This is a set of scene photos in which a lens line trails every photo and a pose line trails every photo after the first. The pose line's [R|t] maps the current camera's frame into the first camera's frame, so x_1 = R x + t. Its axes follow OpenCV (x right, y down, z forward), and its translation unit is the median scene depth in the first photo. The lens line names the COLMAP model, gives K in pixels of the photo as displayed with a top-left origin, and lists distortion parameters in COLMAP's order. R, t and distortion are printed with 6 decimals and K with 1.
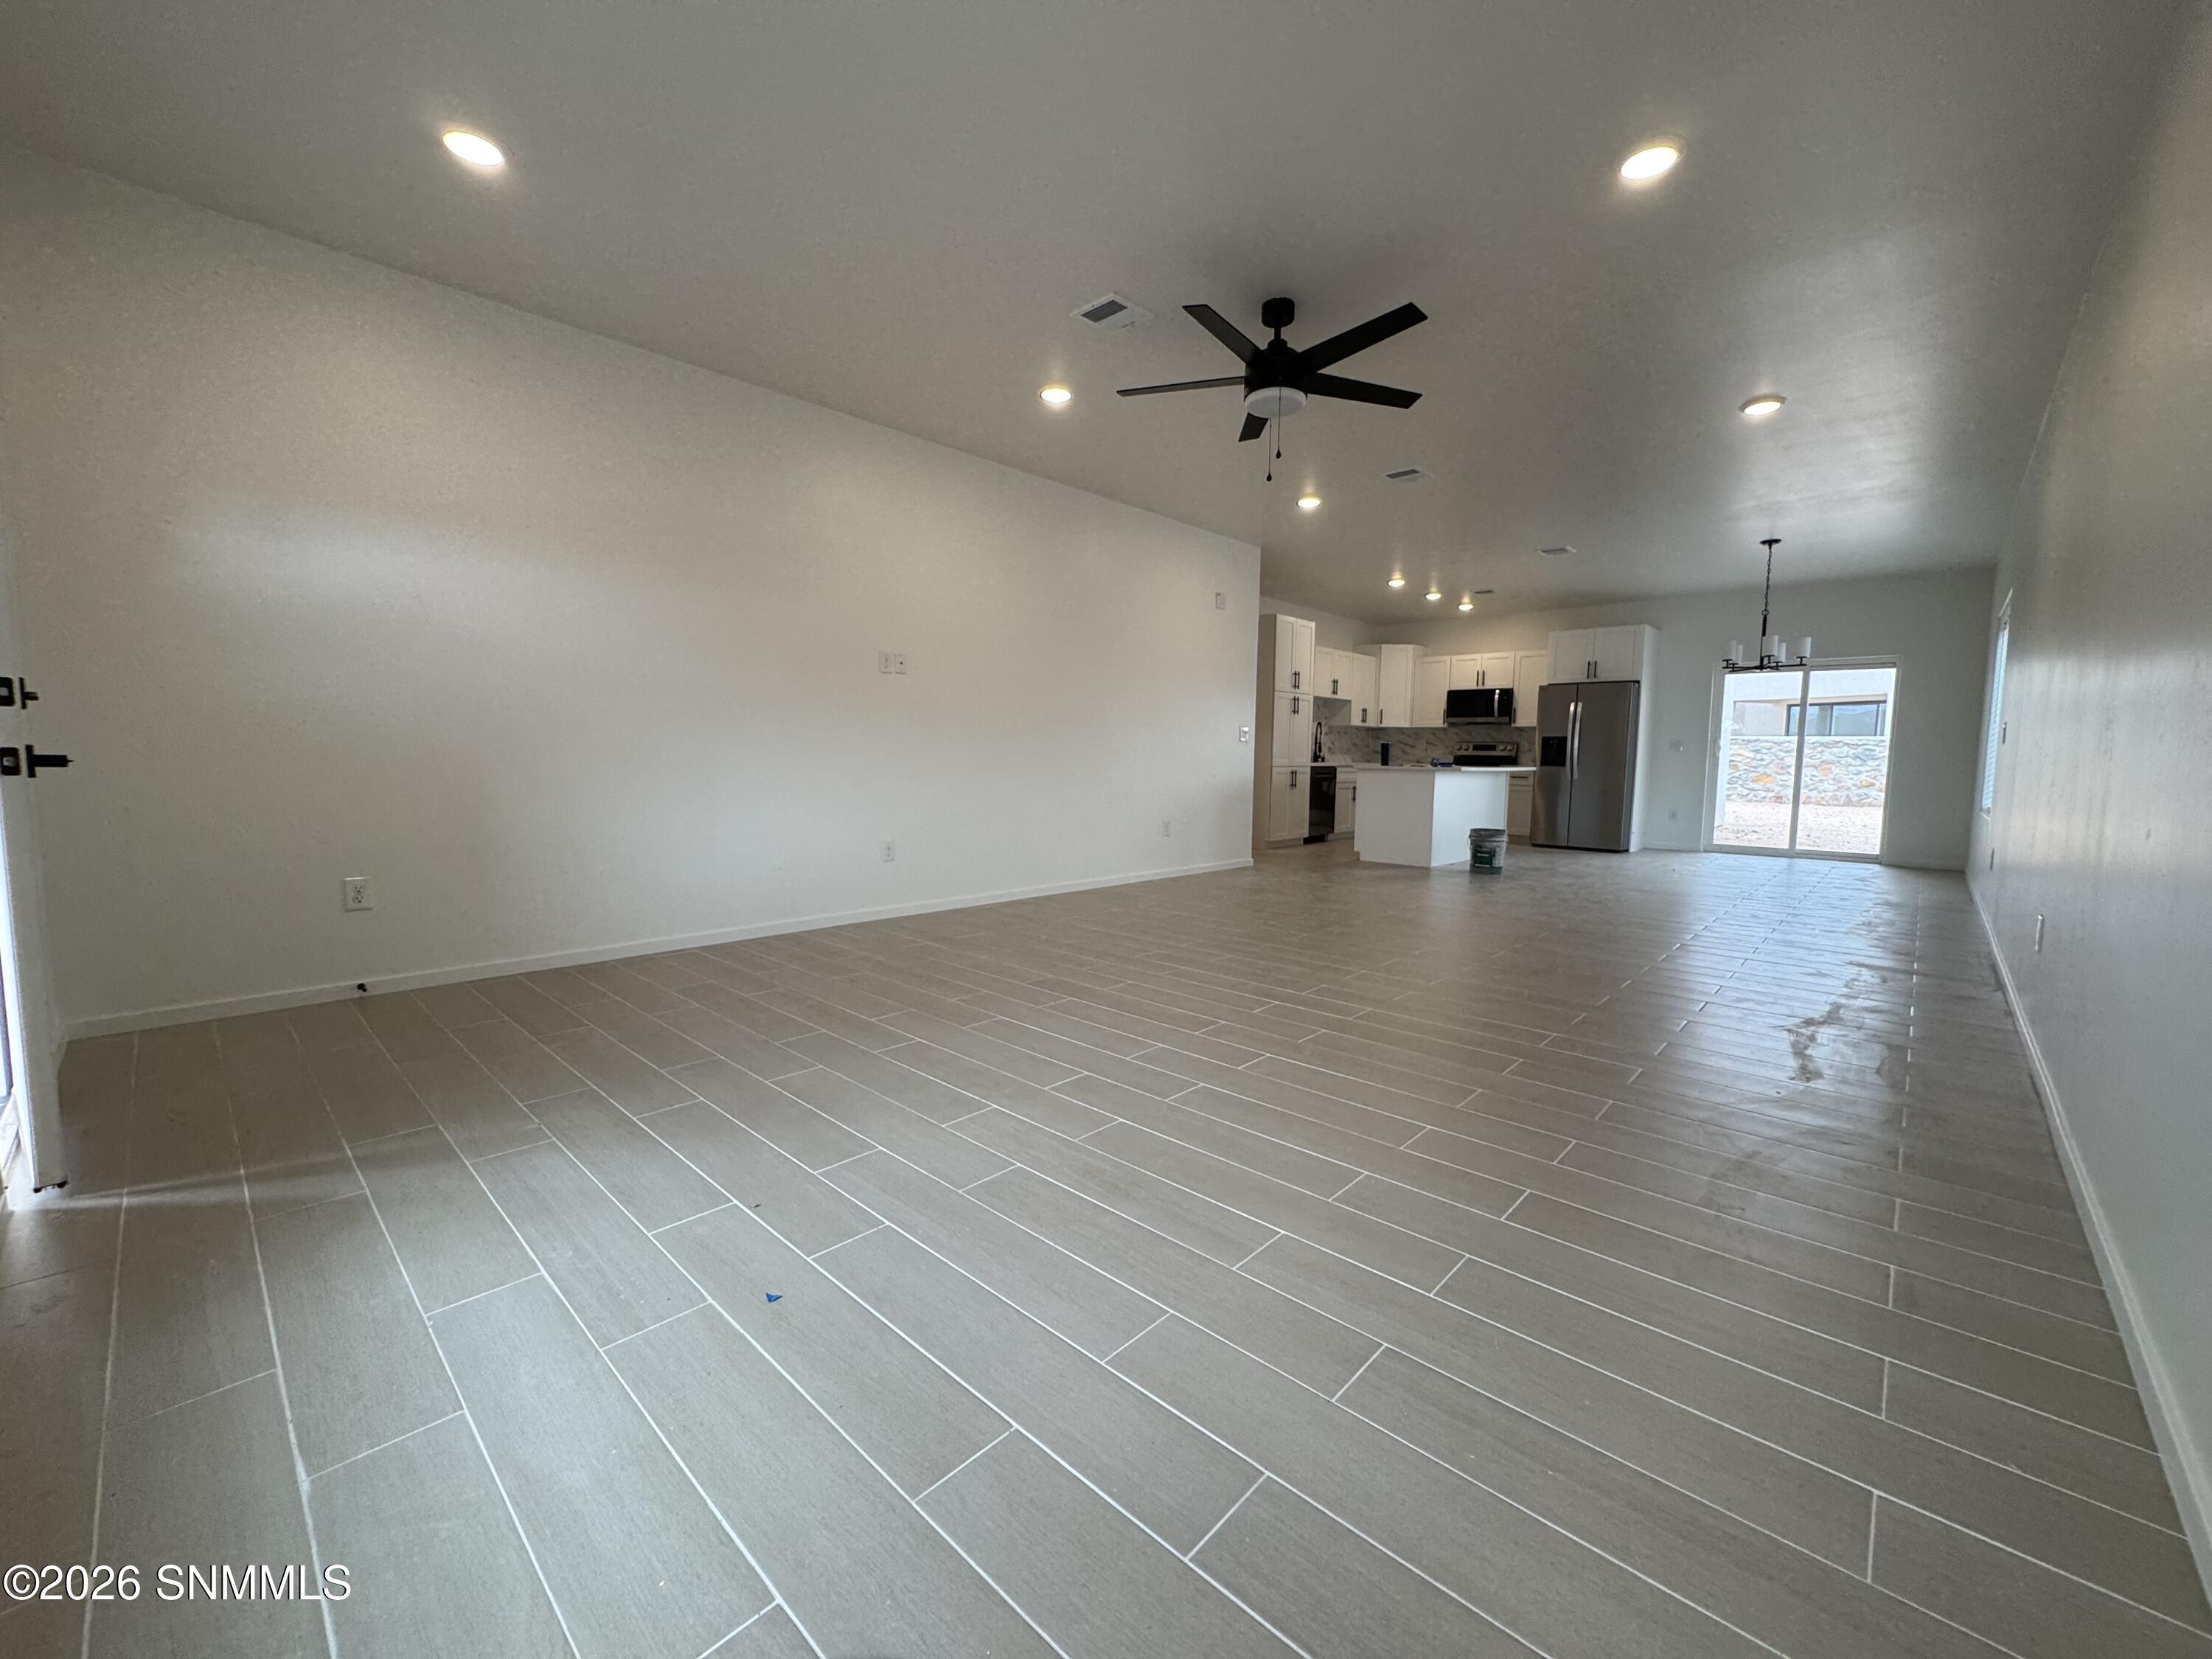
lens RADIAL K [[878.0, 0, 1109.2], [0, 878.0, 830.8], [0, 0, 1]] dist [-0.002704, -0.000129]
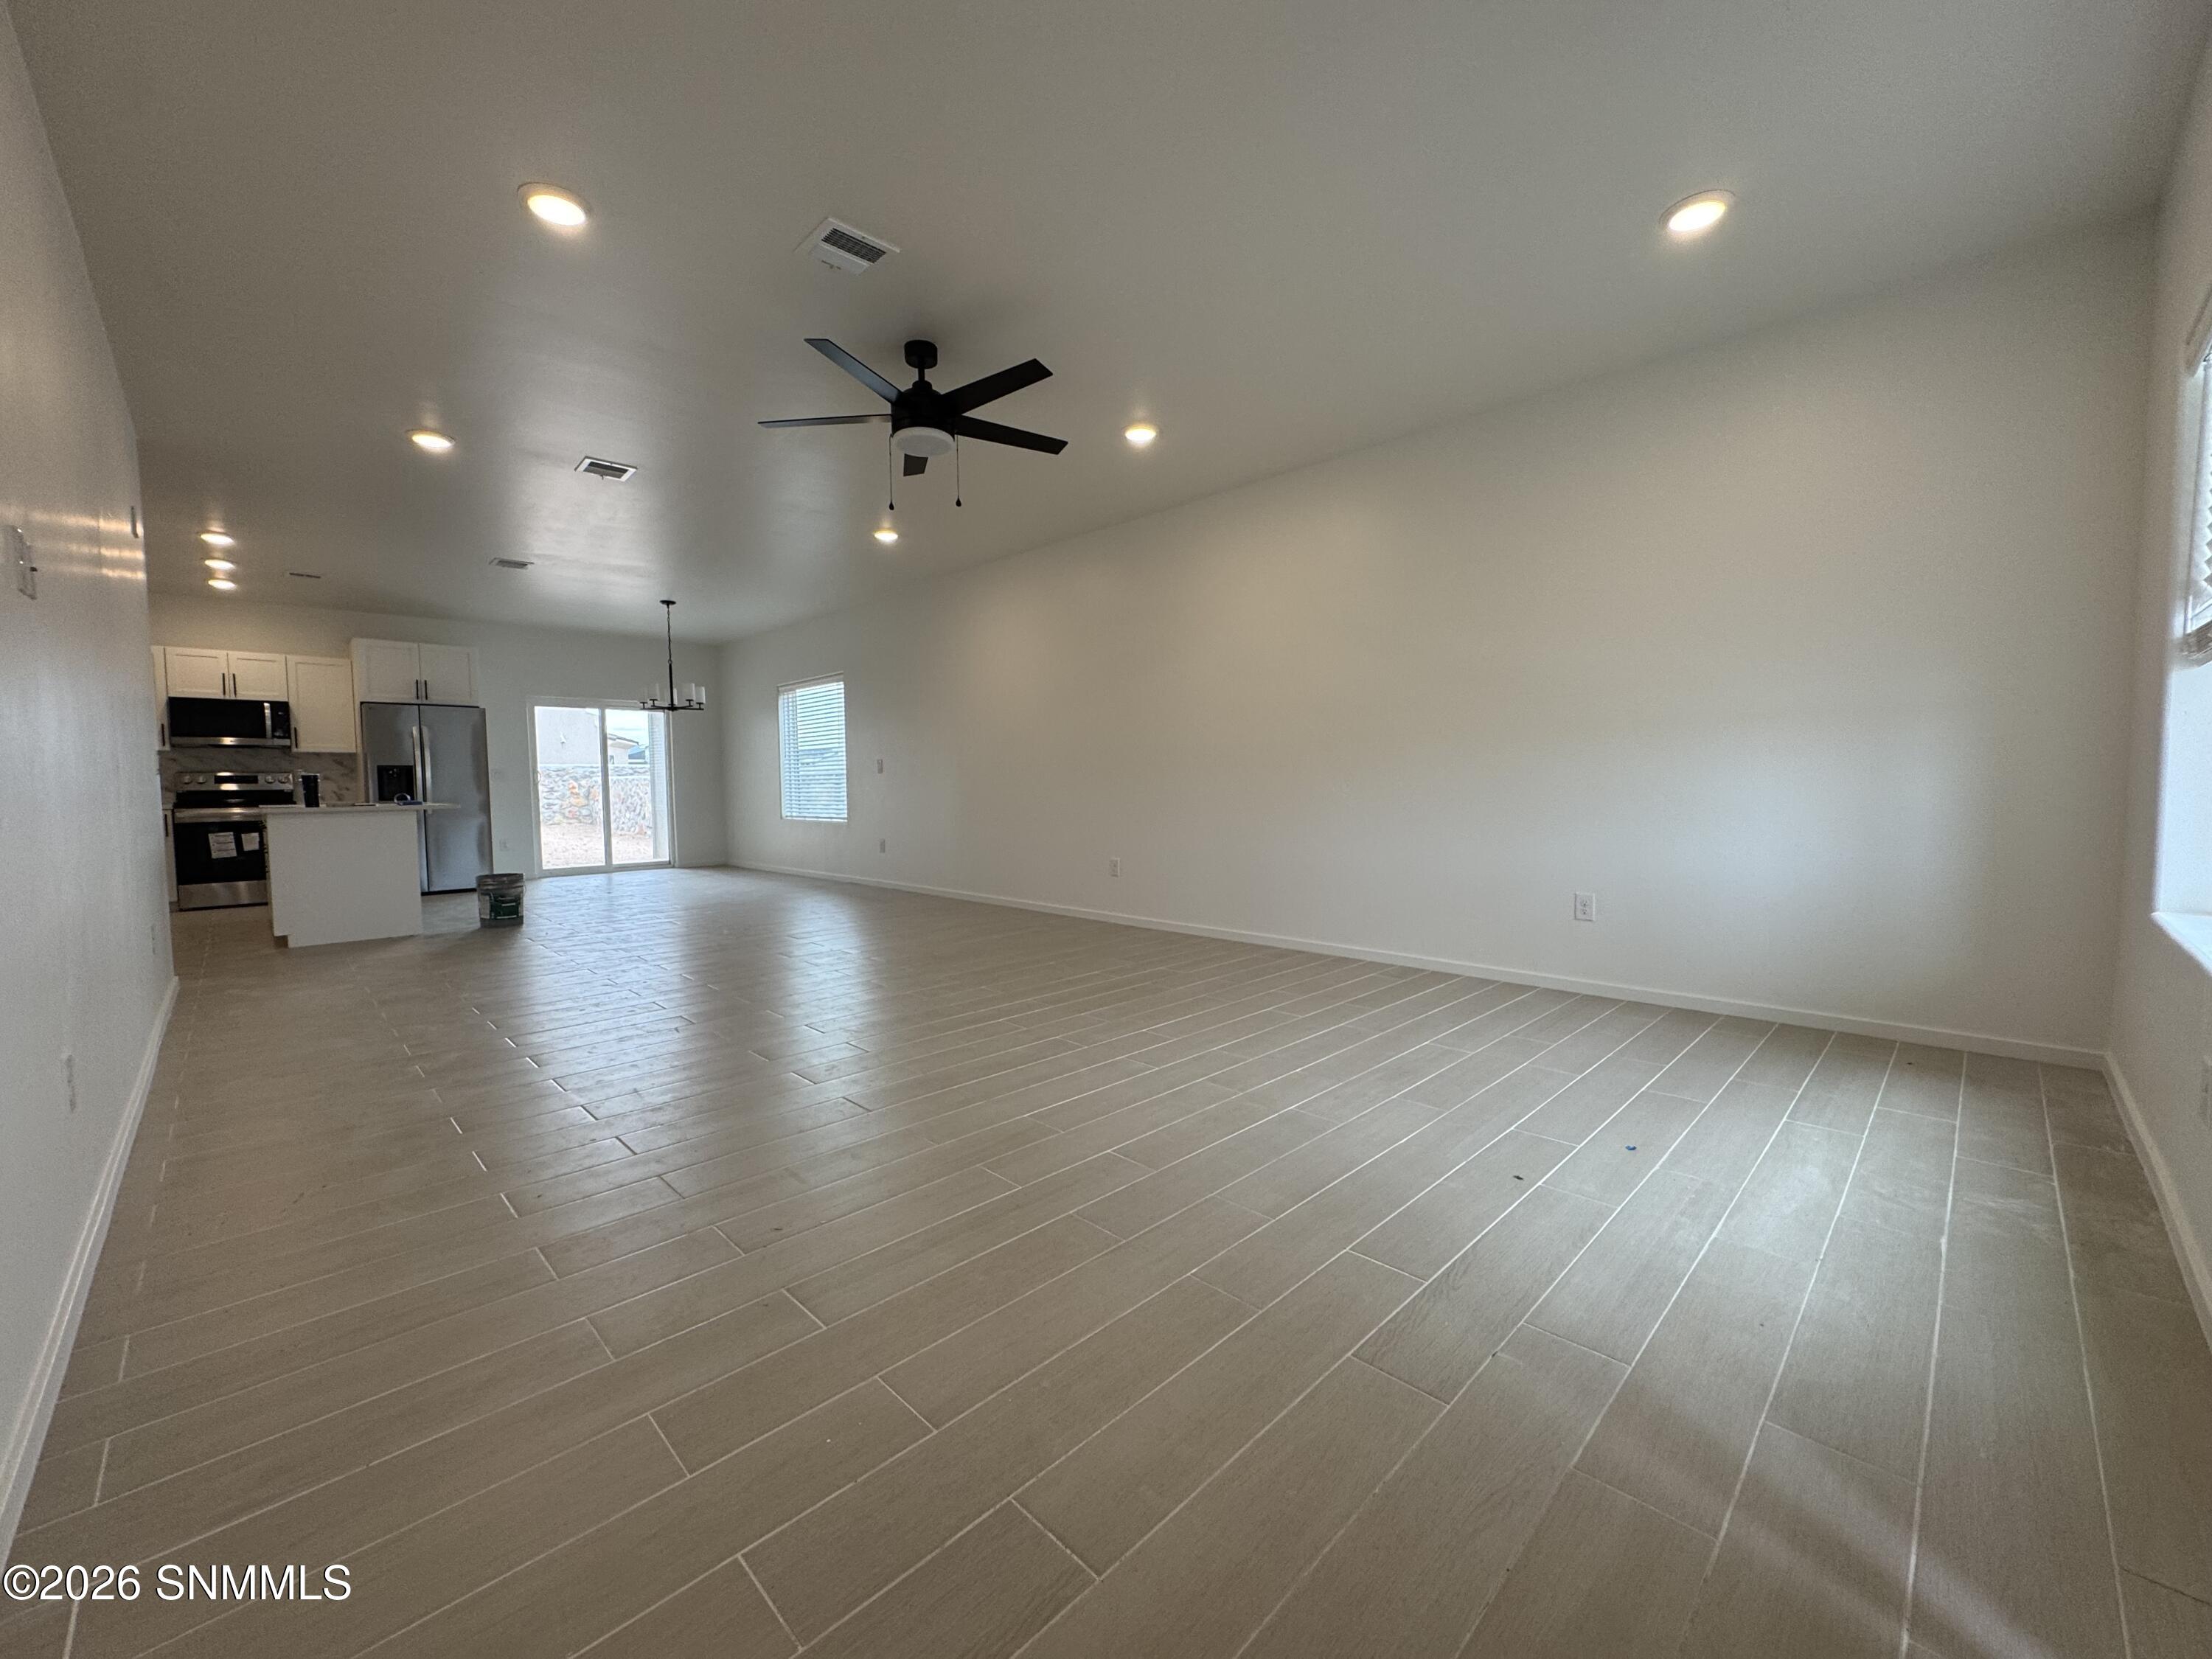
lens RADIAL K [[878.0, 0, 1105.8], [0, 878.0, 826.4], [0, 0, 1]] dist [-0.002704, -0.000129]
pose [[0.043796, -0.065692, 0.996878, -0.315874], [0.099495, 0.993162, 0.061076, -0.033840], [-0.994074, 0.096509, 0.050033, 0.295402]]
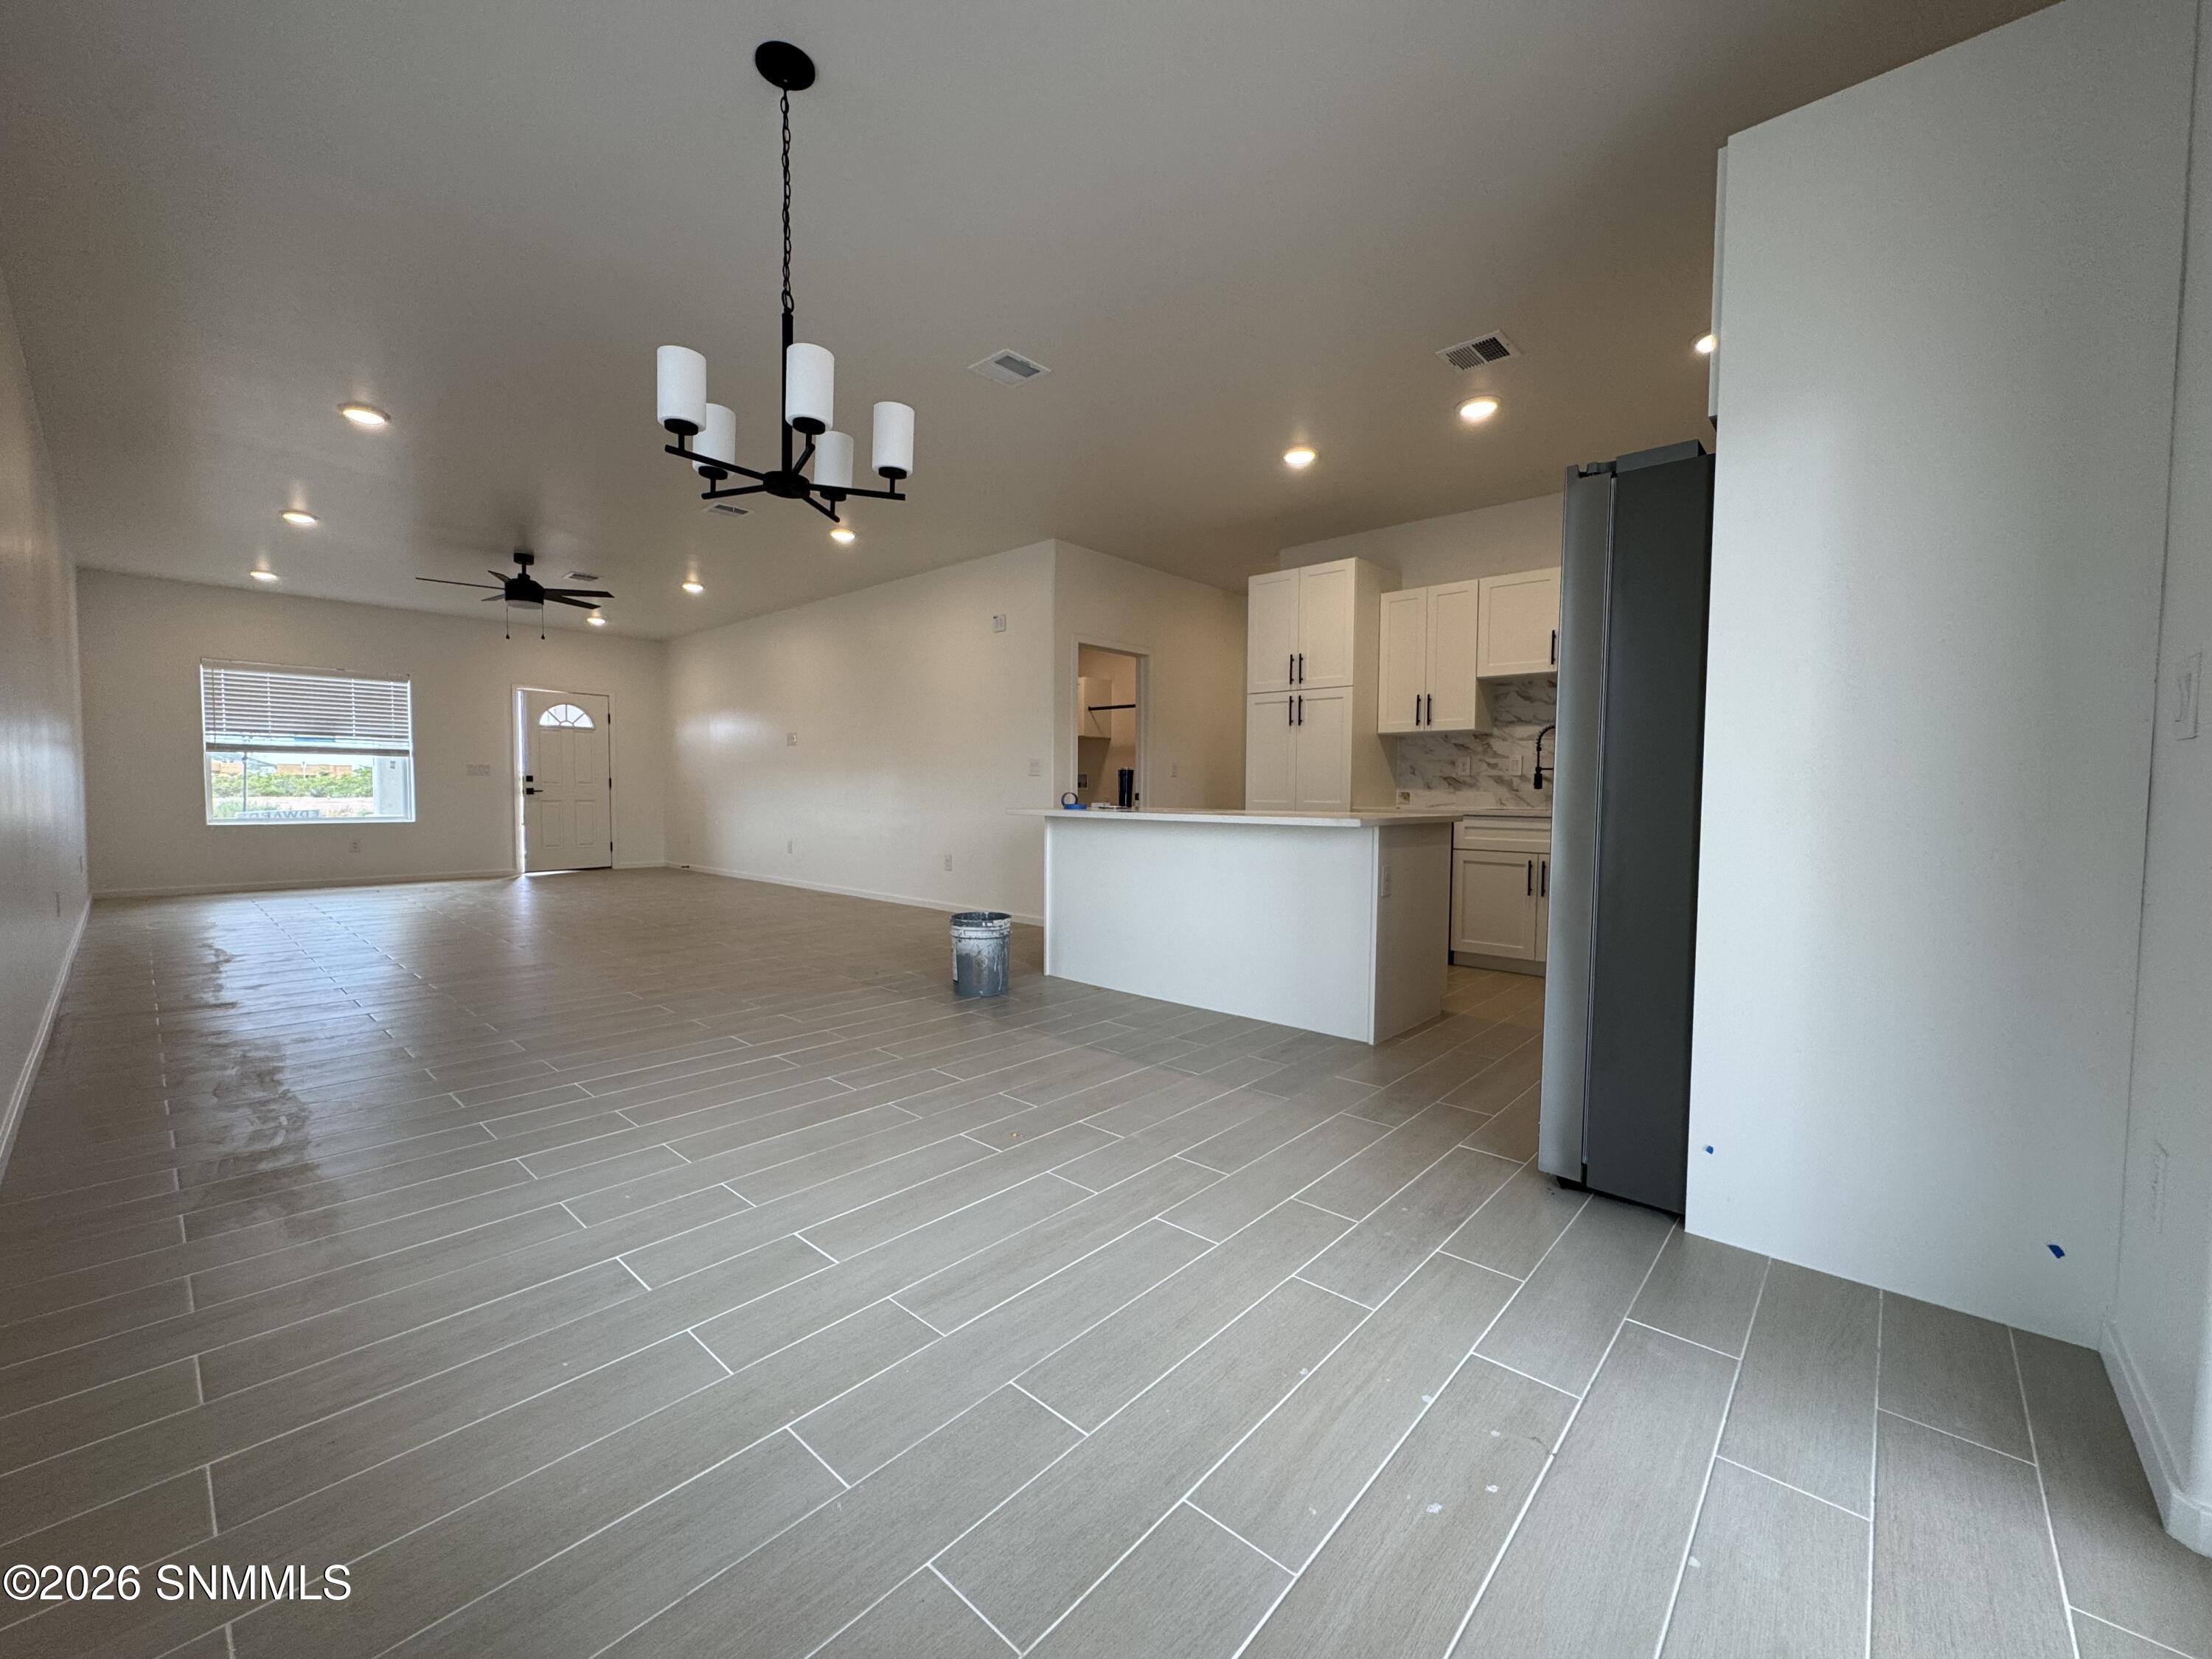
lens RADIAL K [[878.0, 0, 1106.8], [0, 878.0, 829.8], [0, 0, 1]] dist [-0.002704, -0.000129]
pose [[0.012857, 0.035350, -0.999292, 0.812186], [-0.095435, 0.994856, 0.033965, -0.069424], [0.995353, 0.094931, 0.016165, 0.862780]]
